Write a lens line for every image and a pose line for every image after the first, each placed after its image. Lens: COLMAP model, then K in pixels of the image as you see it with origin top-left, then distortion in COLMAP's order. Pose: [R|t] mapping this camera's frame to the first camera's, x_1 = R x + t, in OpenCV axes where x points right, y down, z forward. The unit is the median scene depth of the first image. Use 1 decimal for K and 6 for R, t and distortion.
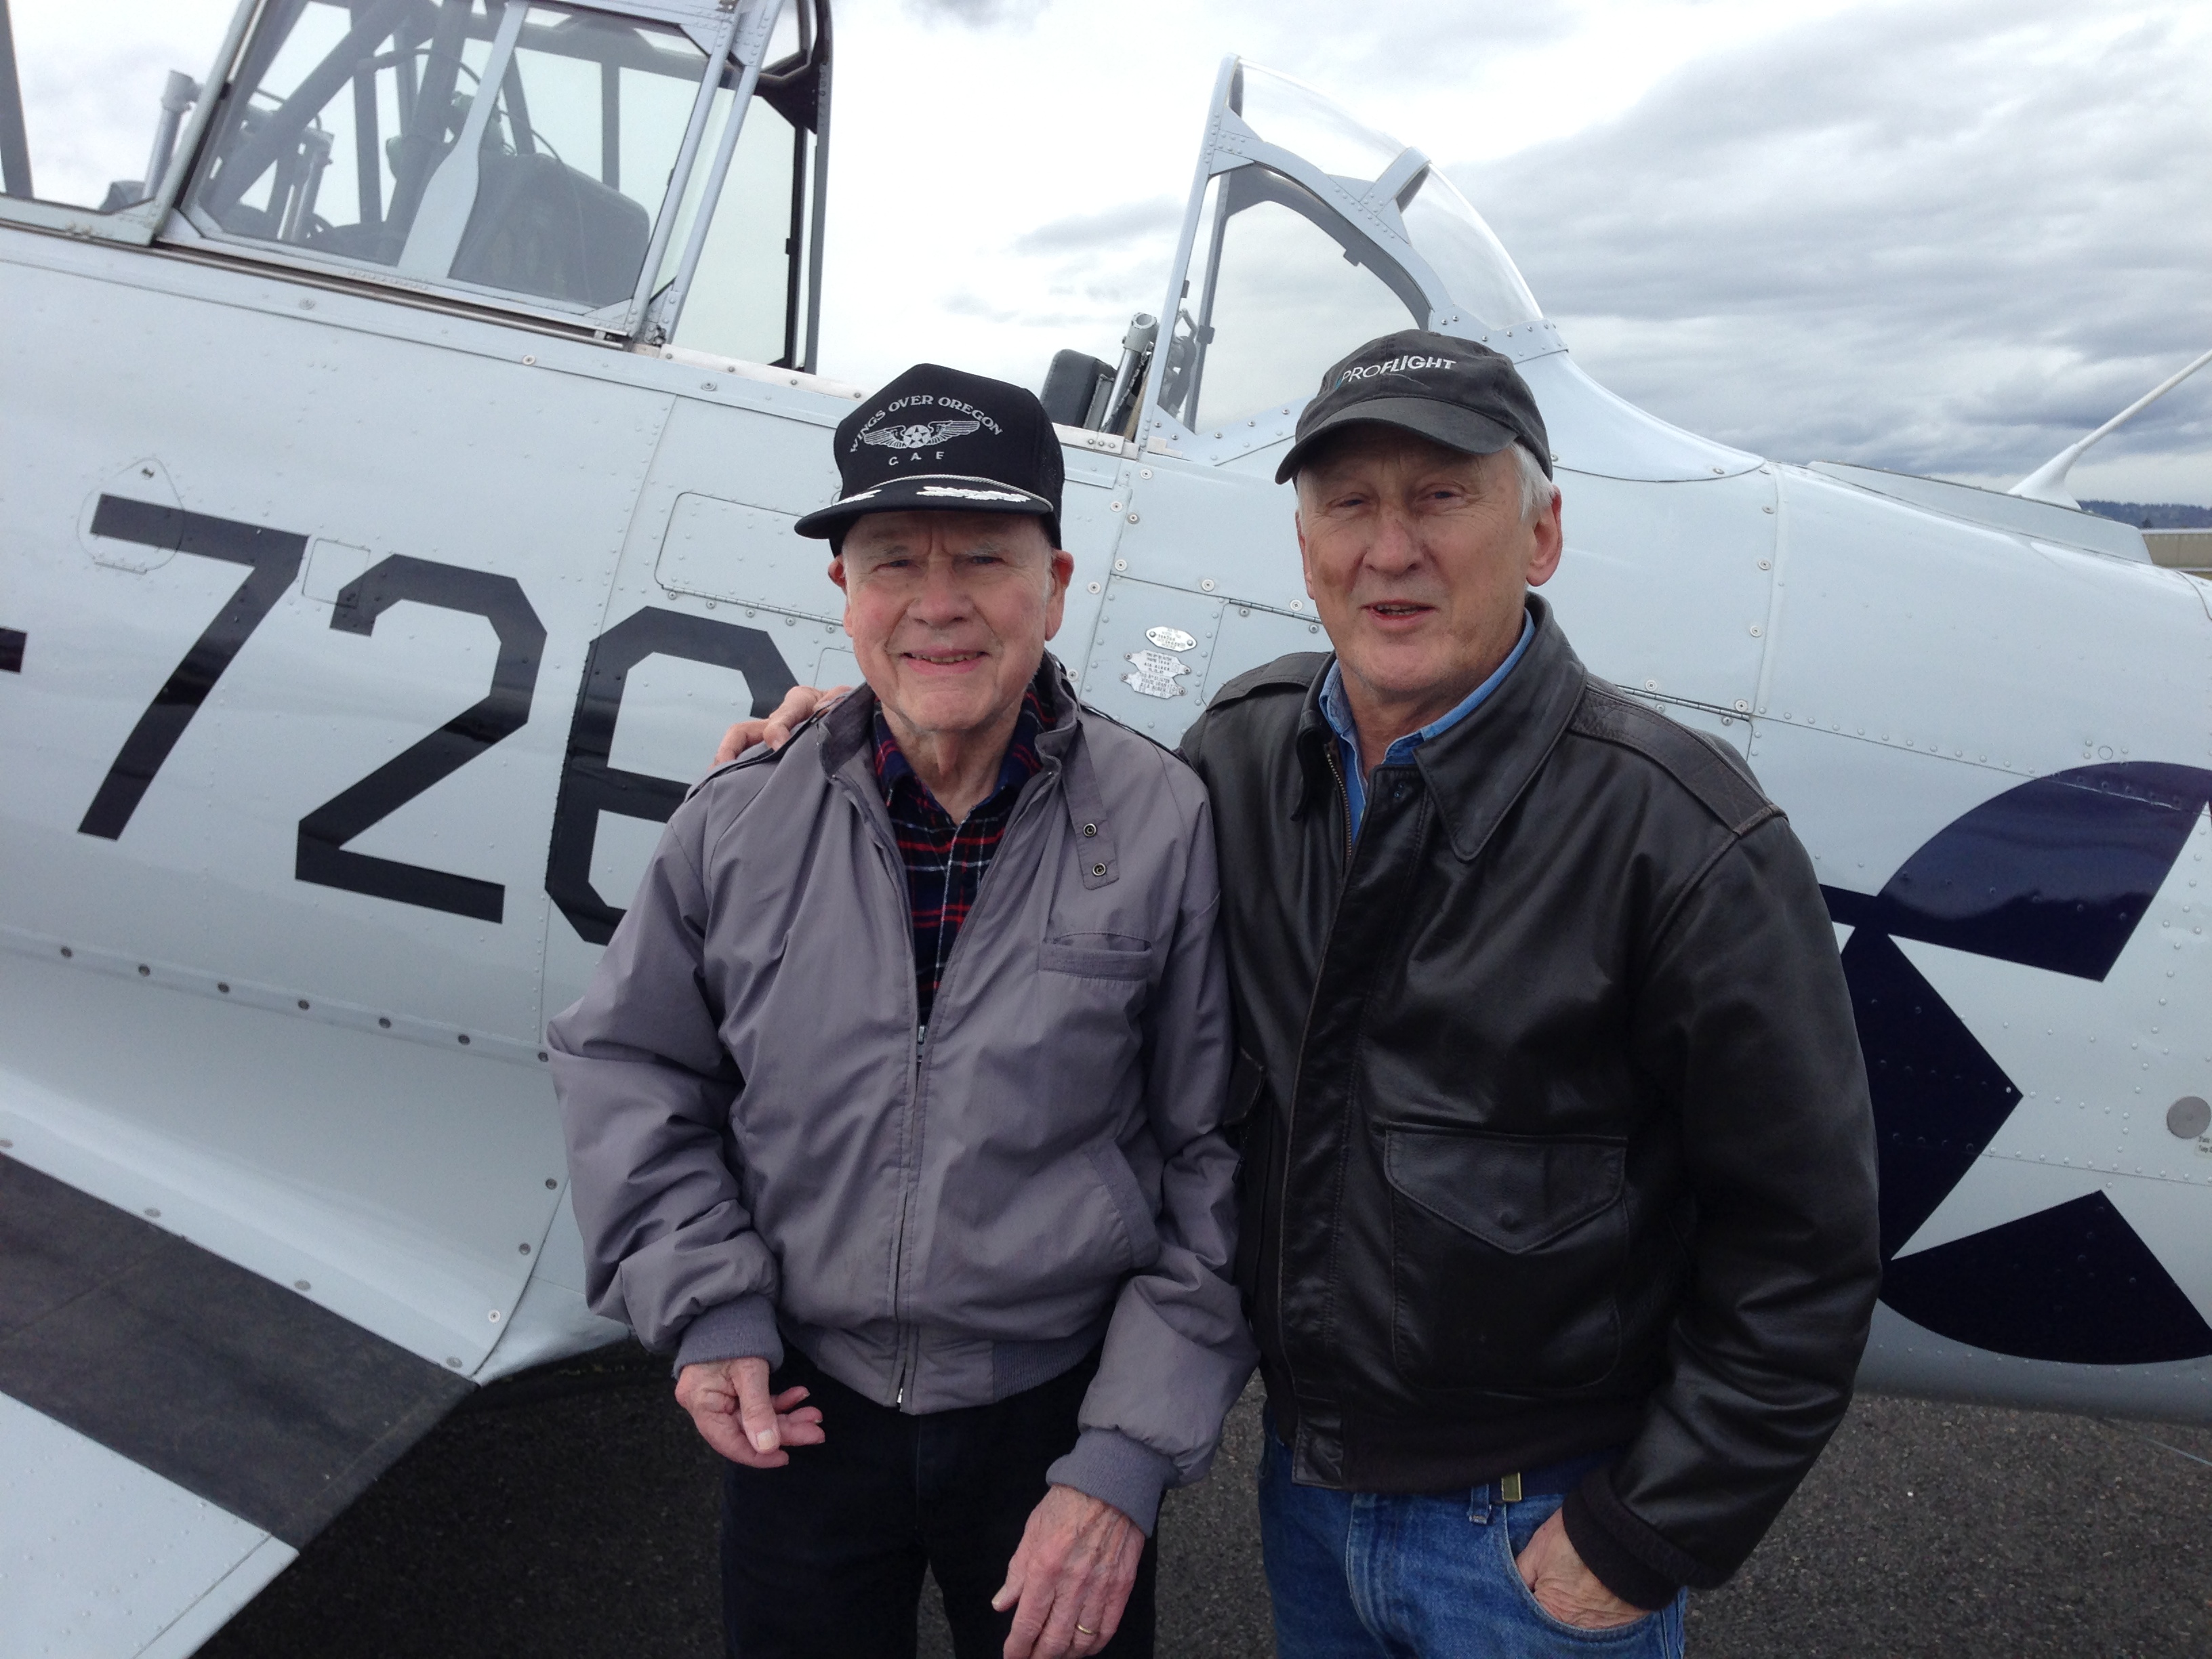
lens RADIAL K [[2043.4, 0, 1095.8], [0, 2043.4, 763.0], [0, 0, 1]] dist [0.078646, 0.007073]
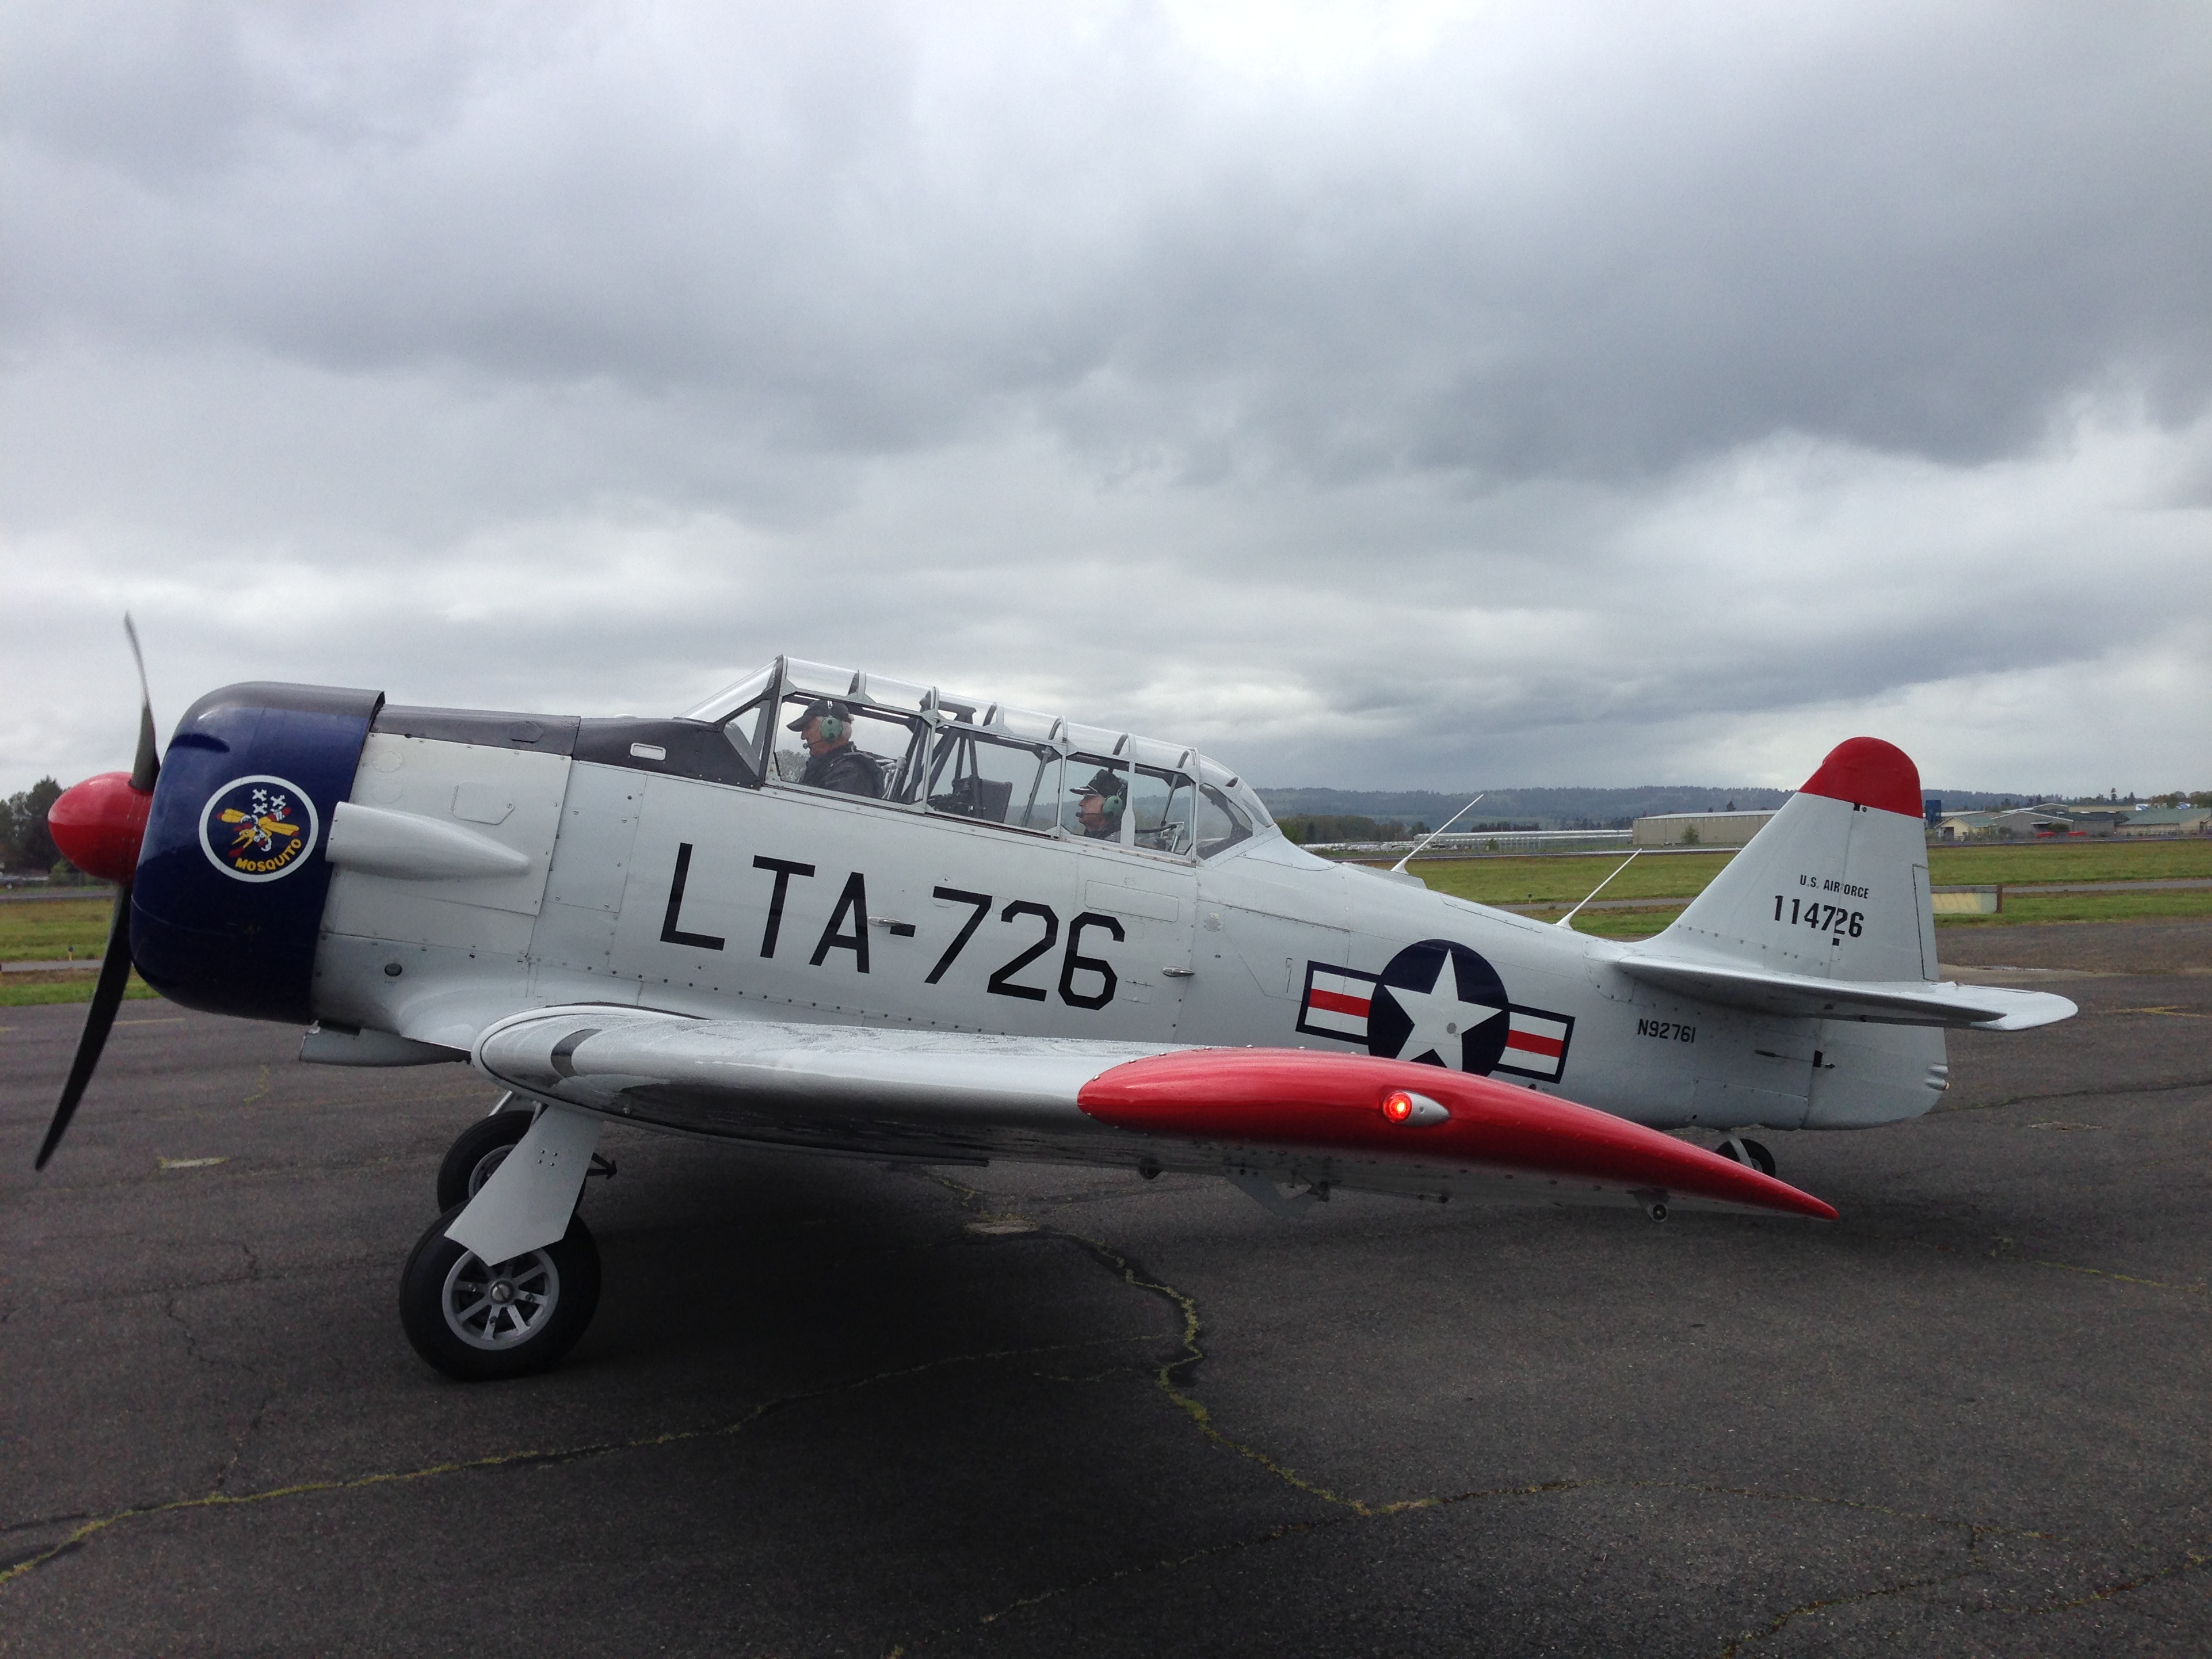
lens RADIAL K [[2043.4, 0, 1095.8], [0, 2043.4, 763.0], [0, 0, 1]] dist [0.078646, 0.007073]
pose [[0.928740, -0.006969, 0.370666, -1.571191], [0.056241, 0.990900, -0.122286, 0.110321], [-0.366441, 0.134418, 0.920681, -2.450108]]
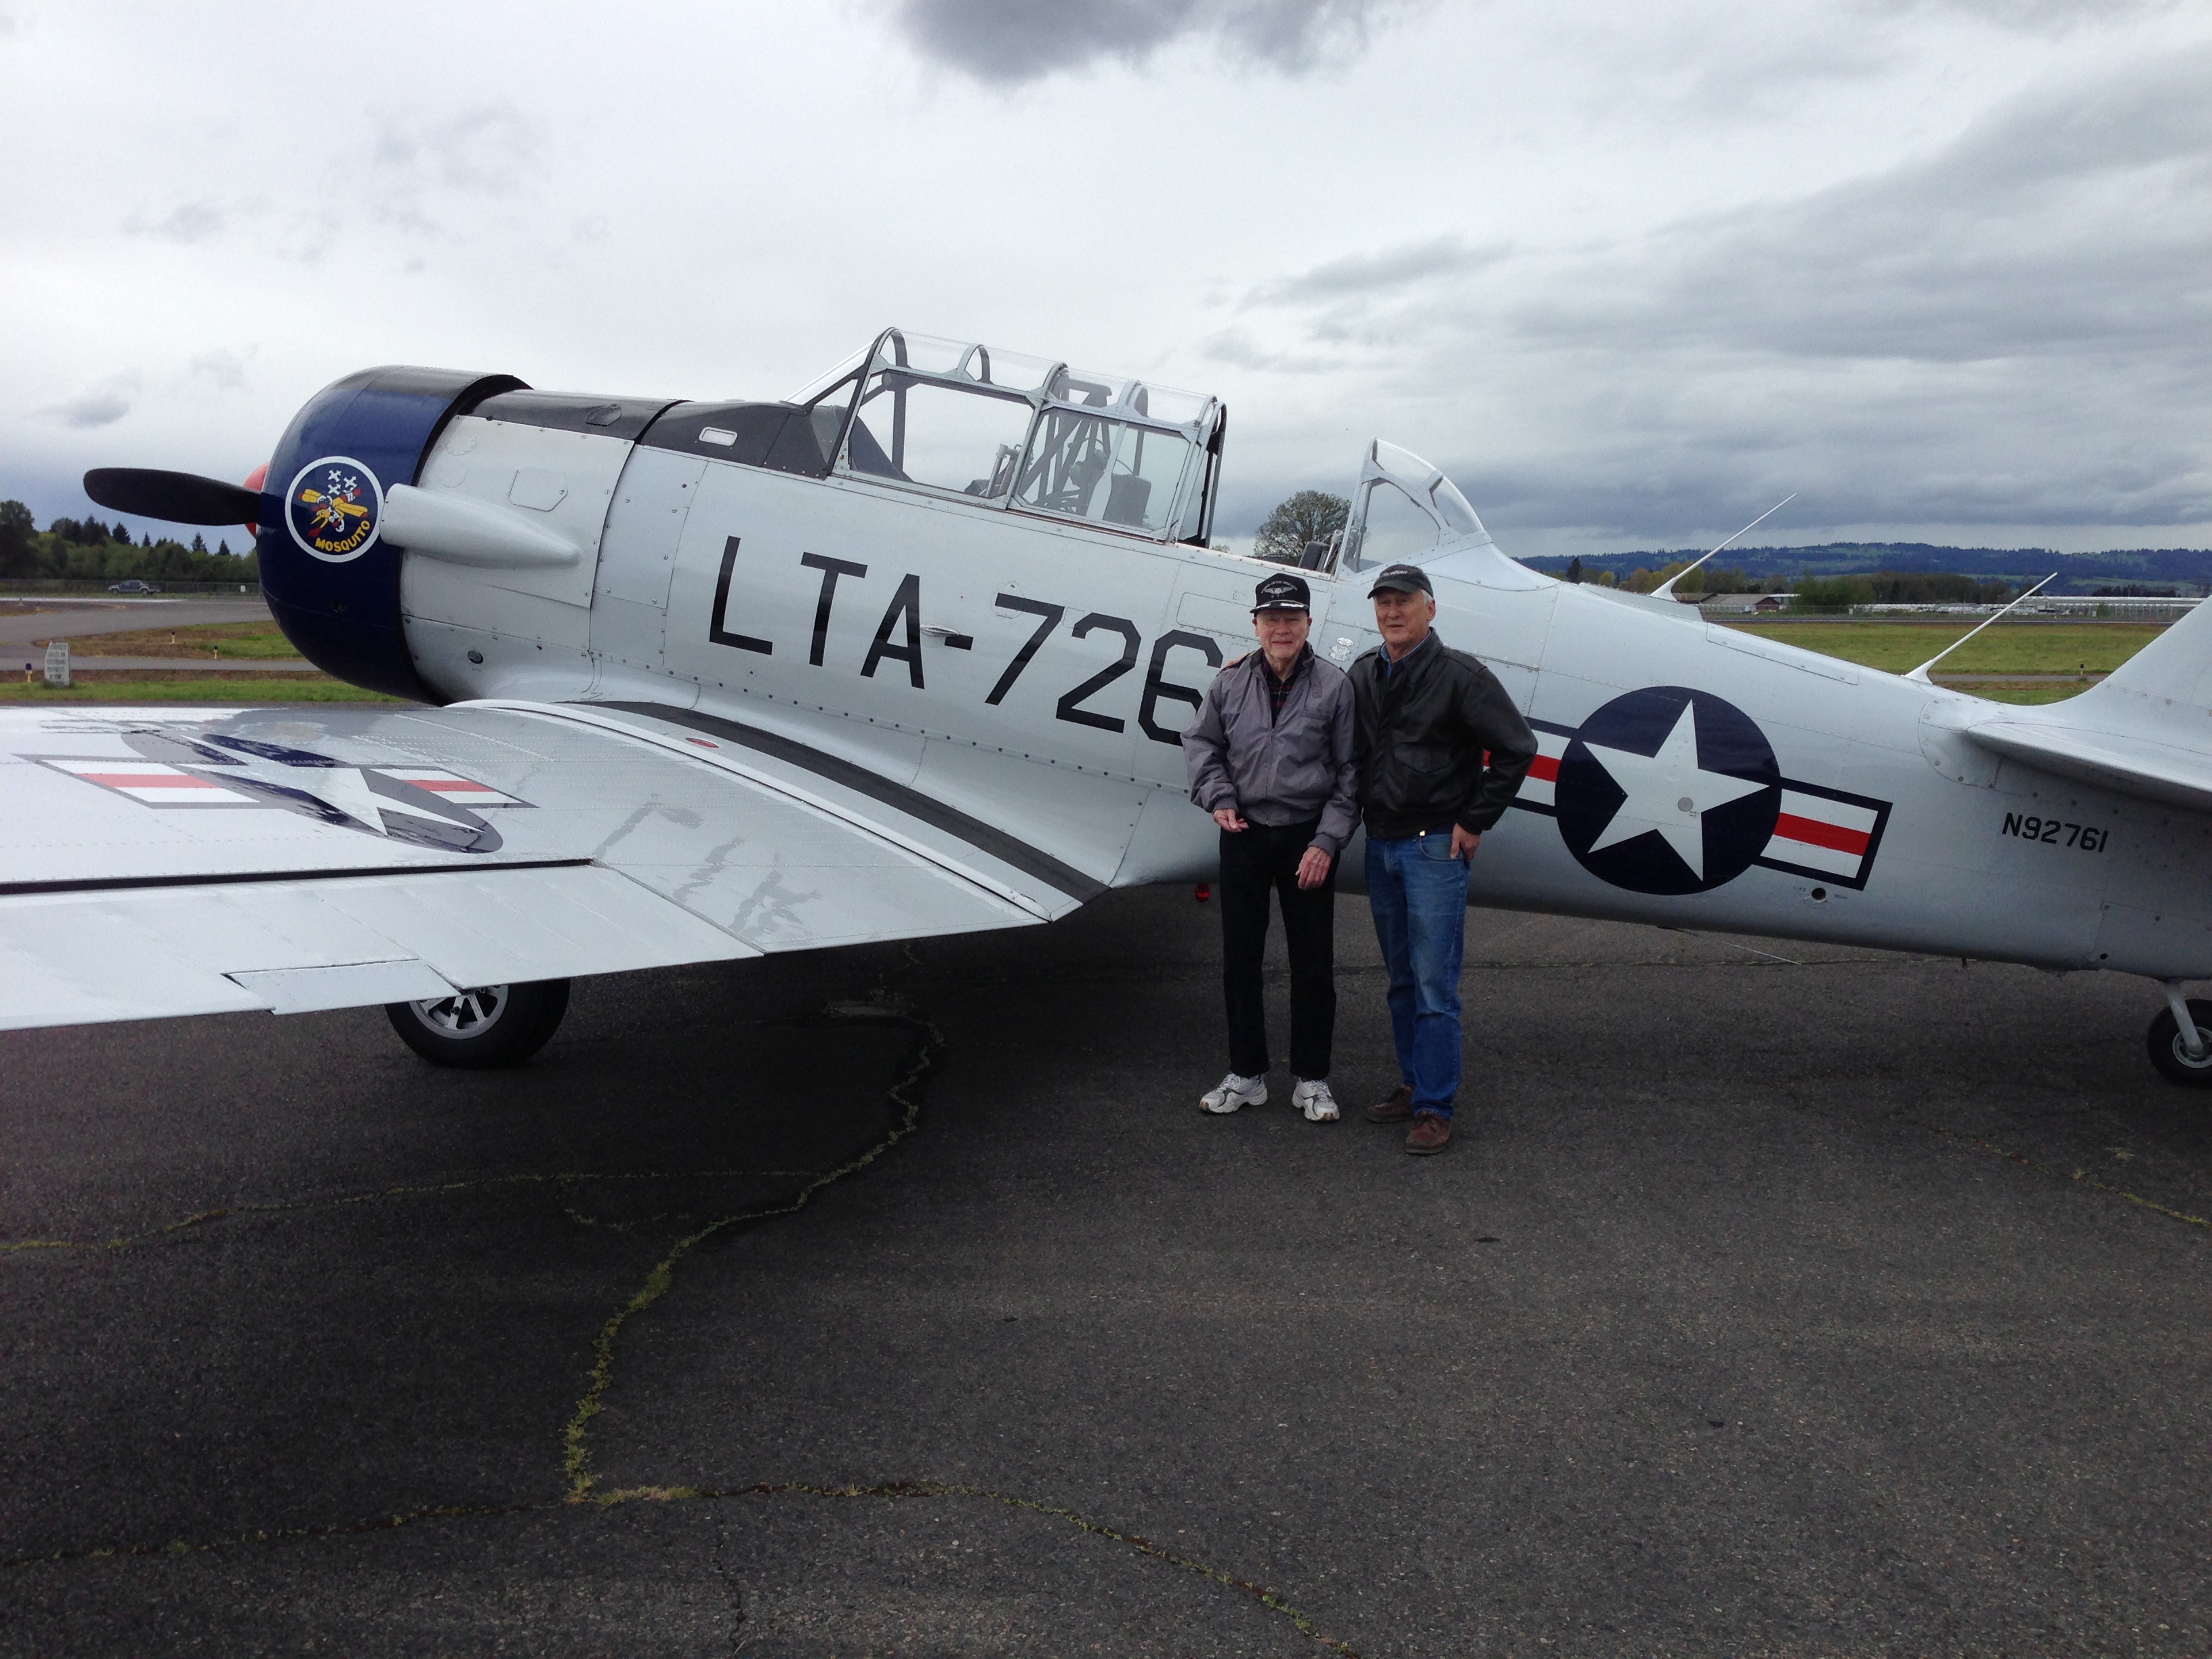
lens RADIAL K [[2043.4, 0, 1095.8], [0, 2043.4, 763.0], [0, 0, 1]] dist [0.078646, 0.007073]
pose [[0.992967, 0.015899, -0.117321, 0.028505], [-0.017910, 0.999710, -0.016107, 0.175772], [0.117030, 0.018095, 0.992963, -2.066051]]
